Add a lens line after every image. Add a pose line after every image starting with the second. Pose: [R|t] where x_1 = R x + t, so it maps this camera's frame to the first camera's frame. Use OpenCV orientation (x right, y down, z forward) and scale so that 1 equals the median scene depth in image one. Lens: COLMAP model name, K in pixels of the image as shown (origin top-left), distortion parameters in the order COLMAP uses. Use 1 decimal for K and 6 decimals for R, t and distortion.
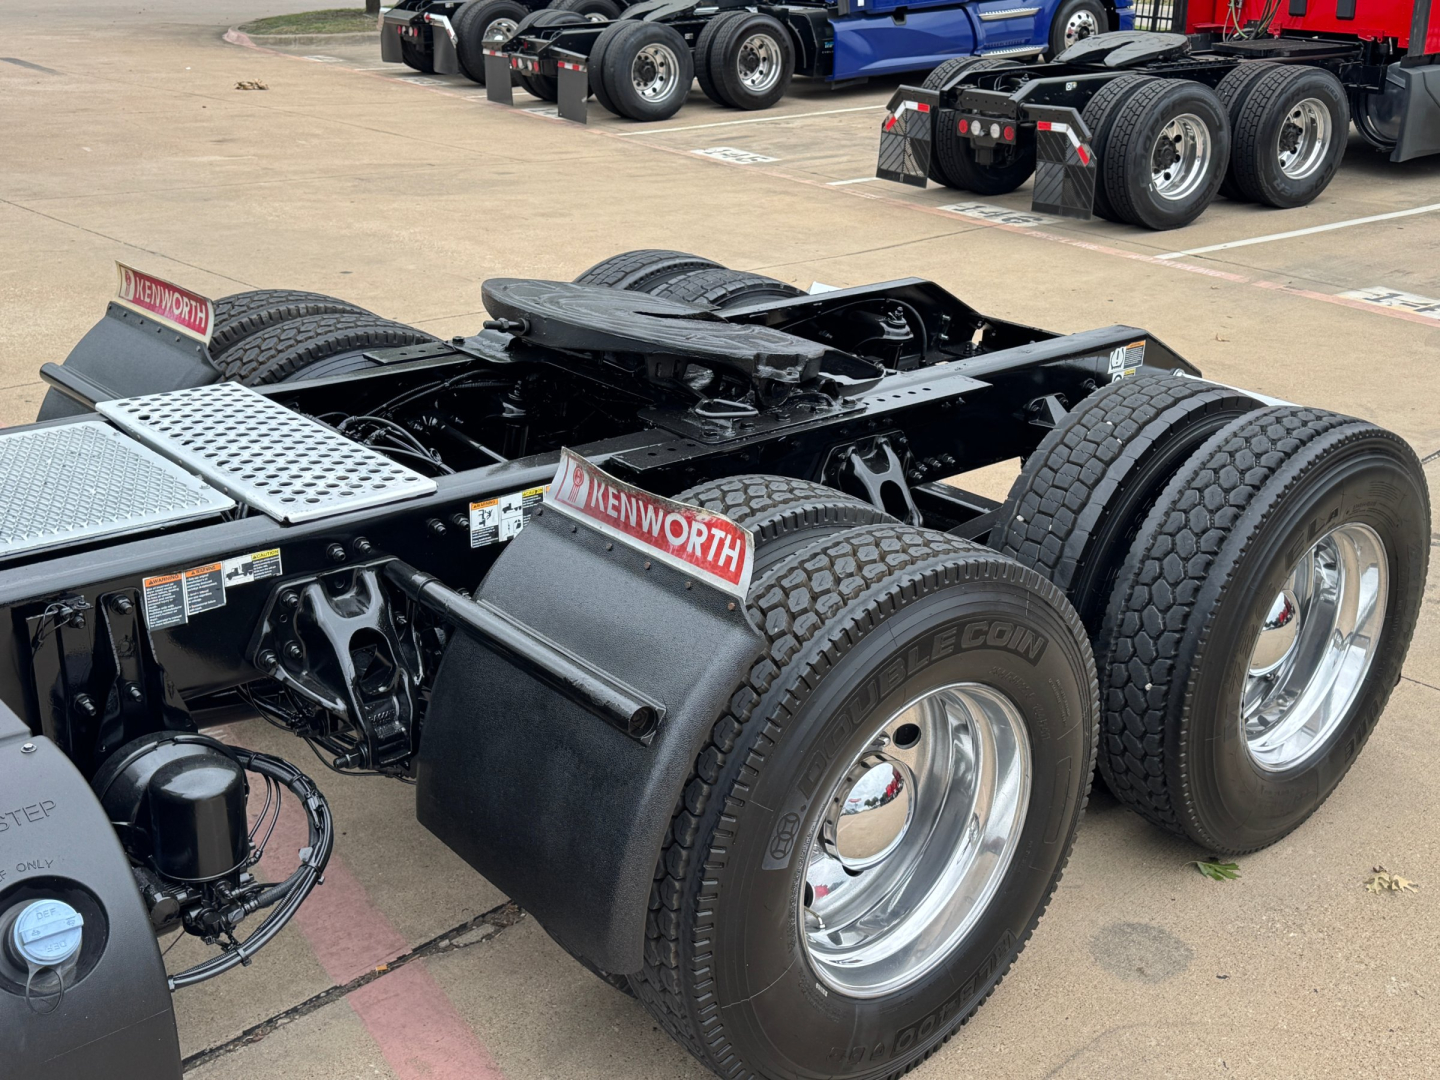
lens RADIAL K [[1598.4, 0, 720.0], [0, 1598.4, 540.0], [0, 0, 1]] dist [0.160097, -0.379261]
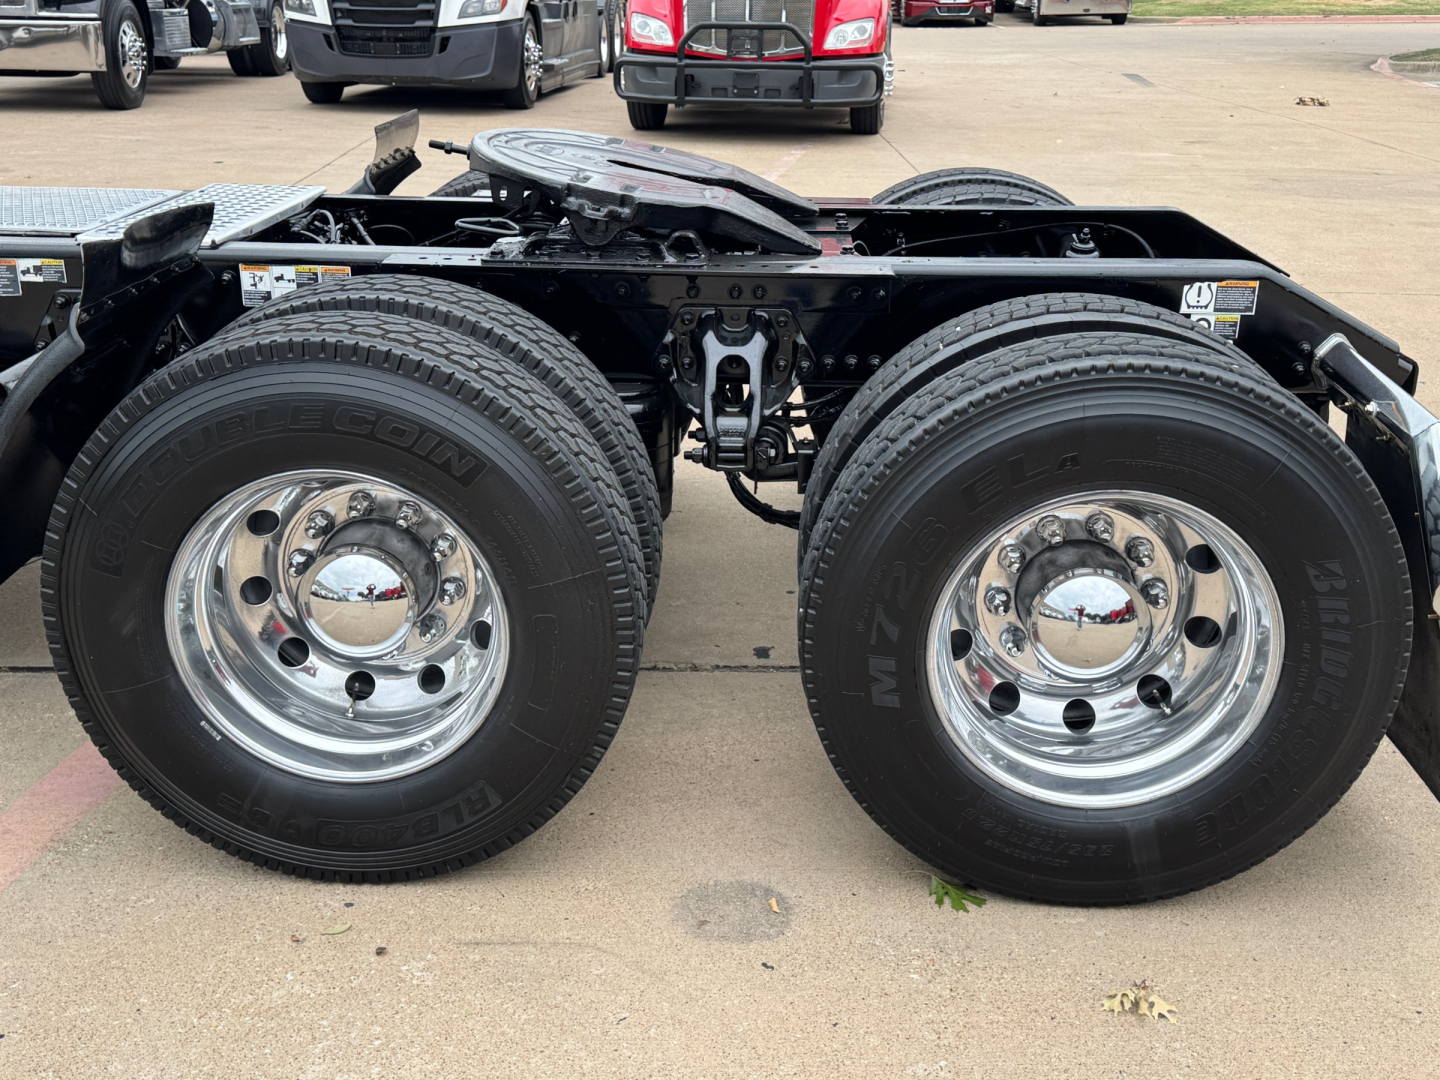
lens RADIAL K [[1598.4, 0, 720.0], [0, 1598.4, 540.0], [0, 0, 1]] dist [0.160097, -0.379261]
pose [[0.708969, 0.215314, -0.671567, 0.316697], [-0.239206, 0.969222, 0.058218, 0.006548], [0.663433, 0.119368, 0.738653, 0.139319]]
